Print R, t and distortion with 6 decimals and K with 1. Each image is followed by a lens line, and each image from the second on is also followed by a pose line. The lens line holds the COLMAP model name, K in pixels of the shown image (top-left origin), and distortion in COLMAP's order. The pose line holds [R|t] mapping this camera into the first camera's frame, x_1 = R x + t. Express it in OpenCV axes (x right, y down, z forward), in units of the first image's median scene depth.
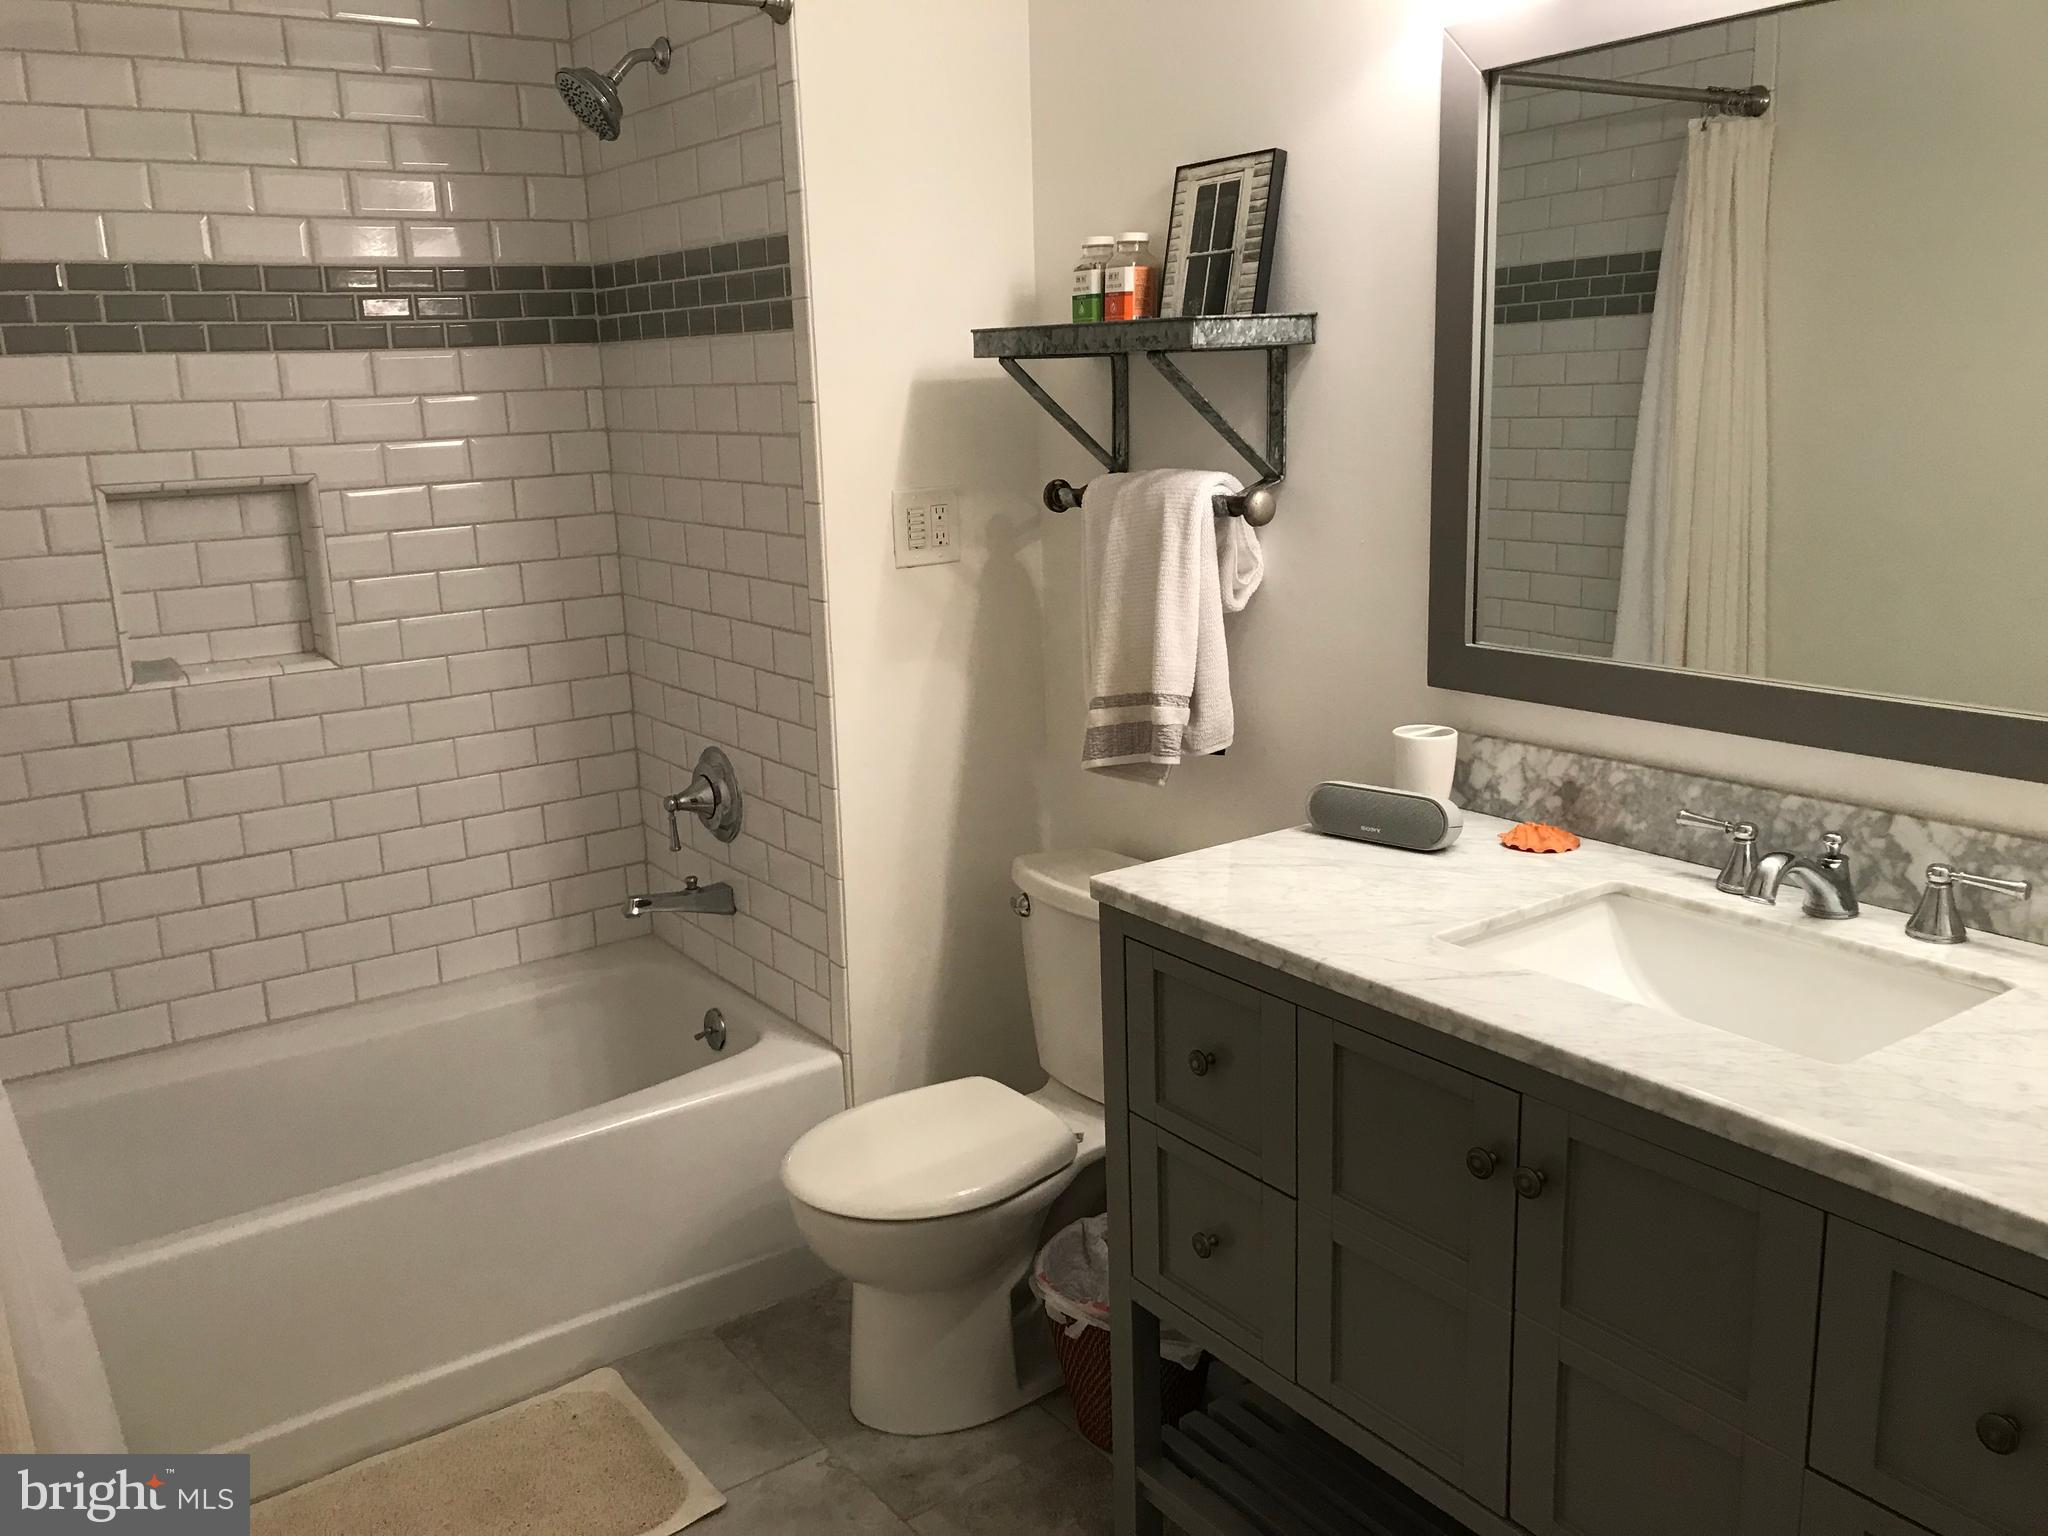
lens RADIAL K [[1668.5, 0, 1025.6], [0, 1668.5, 770.6], [0, 0, 1]] dist [0.046992, -0.063952]
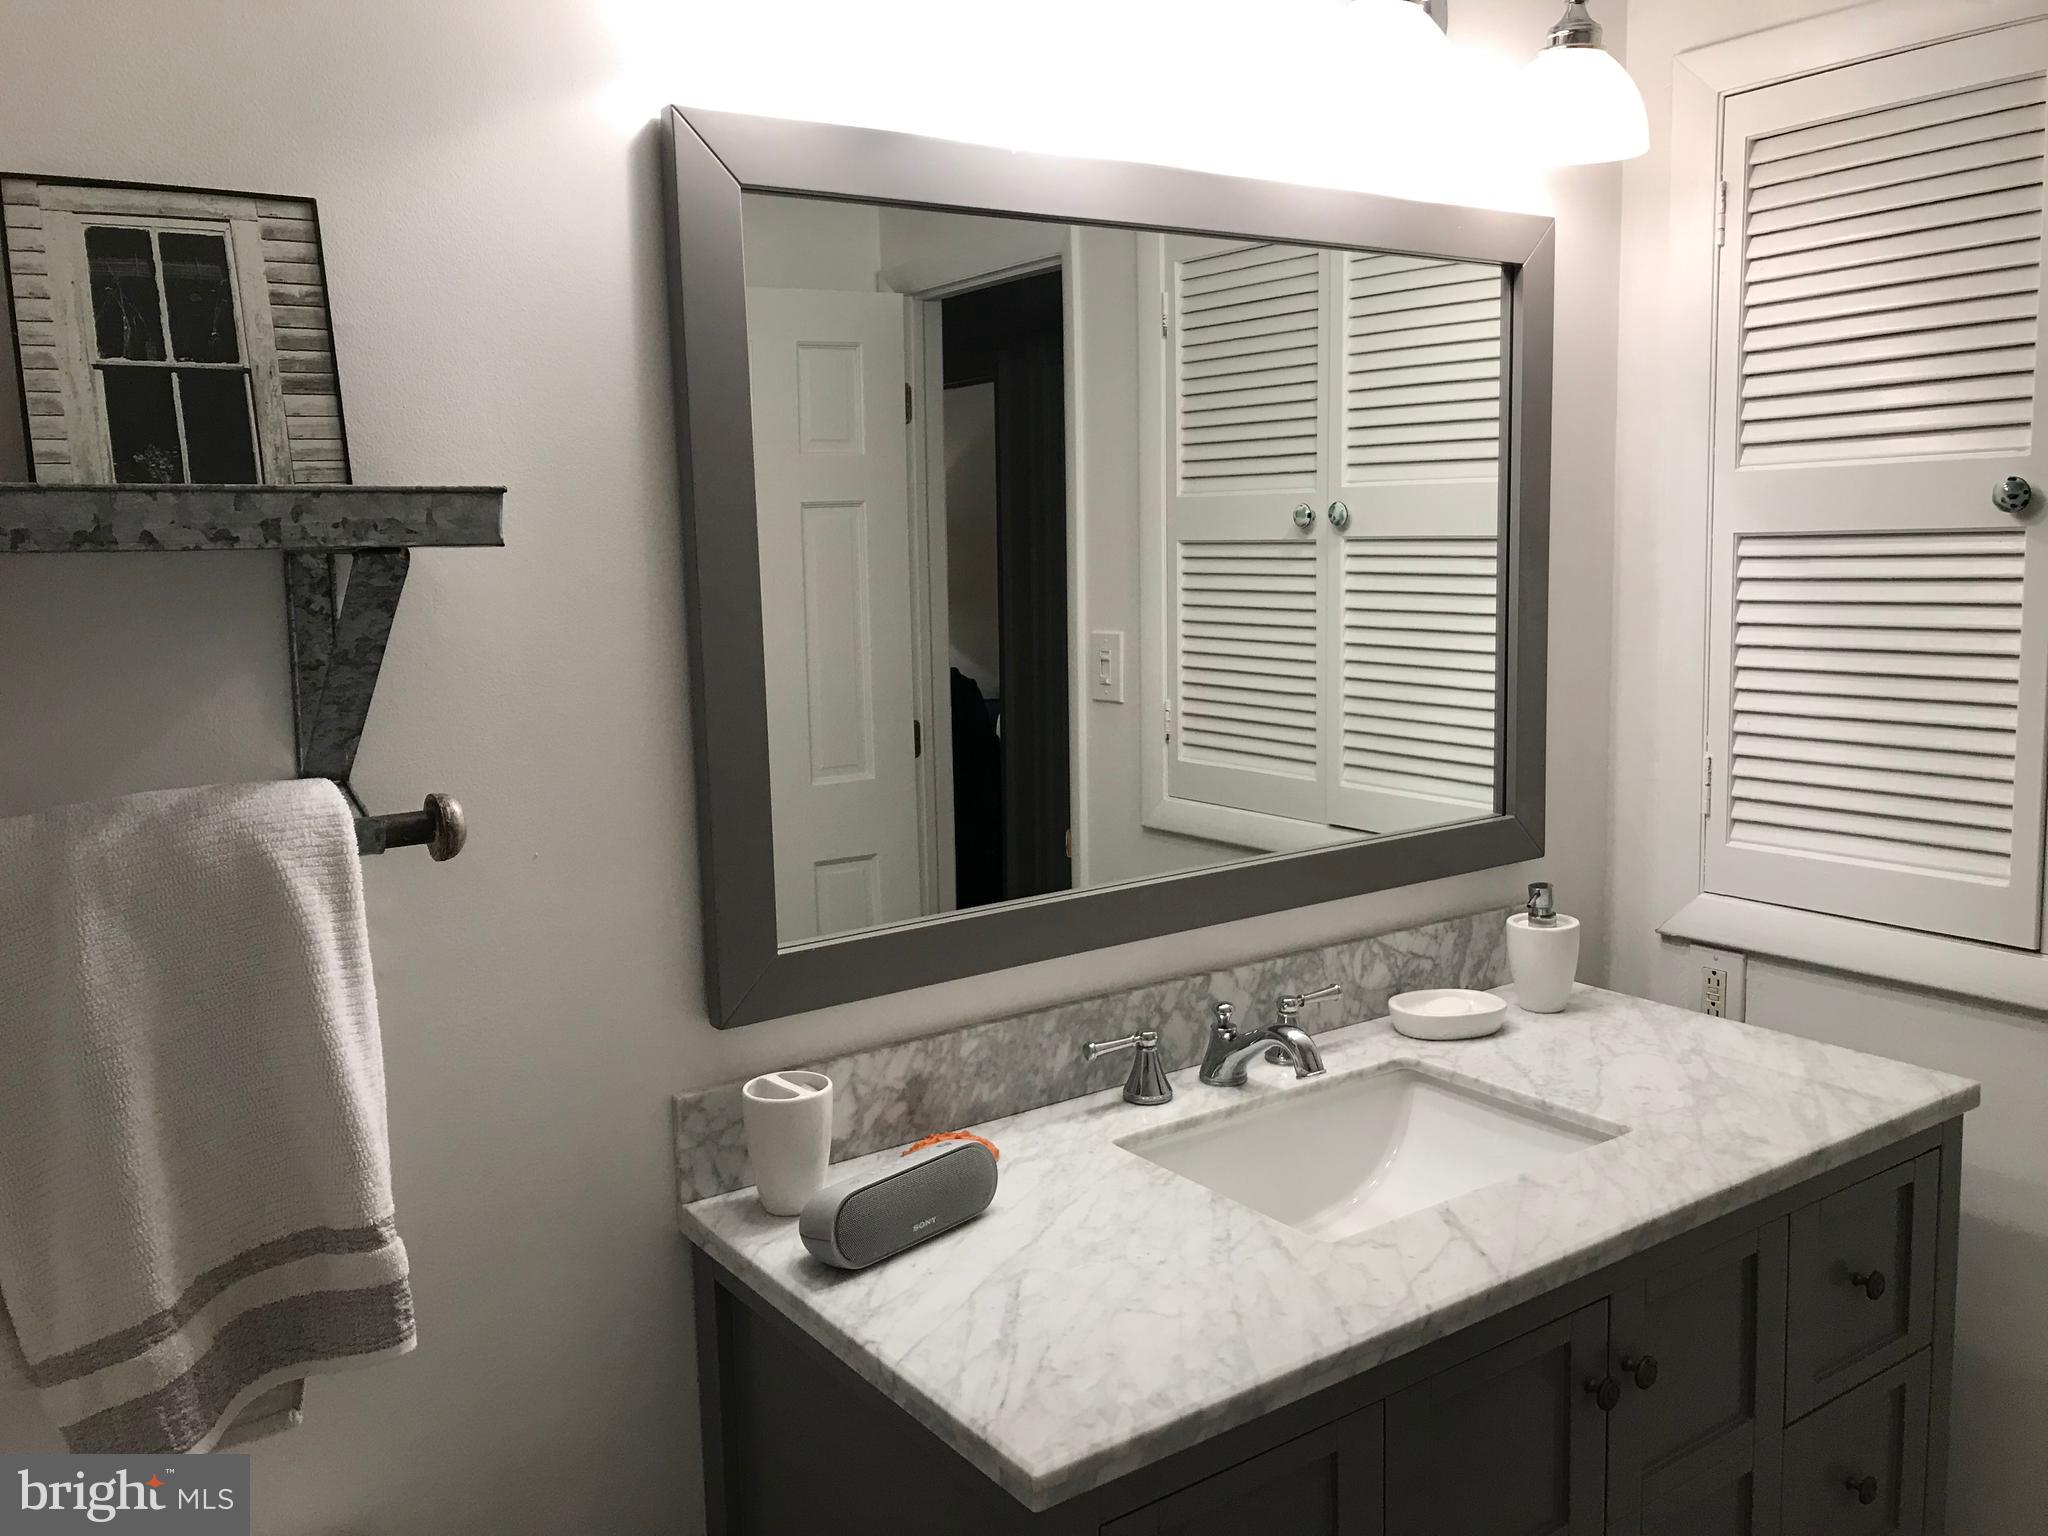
lens RADIAL K [[1668.5, 0, 1023.2], [0, 1668.5, 757.5], [0, 0, 1]] dist [0.046992, -0.063952]
pose [[0.007410, -0.103095, 0.994644, -0.489644], [0.253415, 0.962395, 0.097864, -0.219908], [-0.967329, 0.251332, 0.033257, 0.934465]]
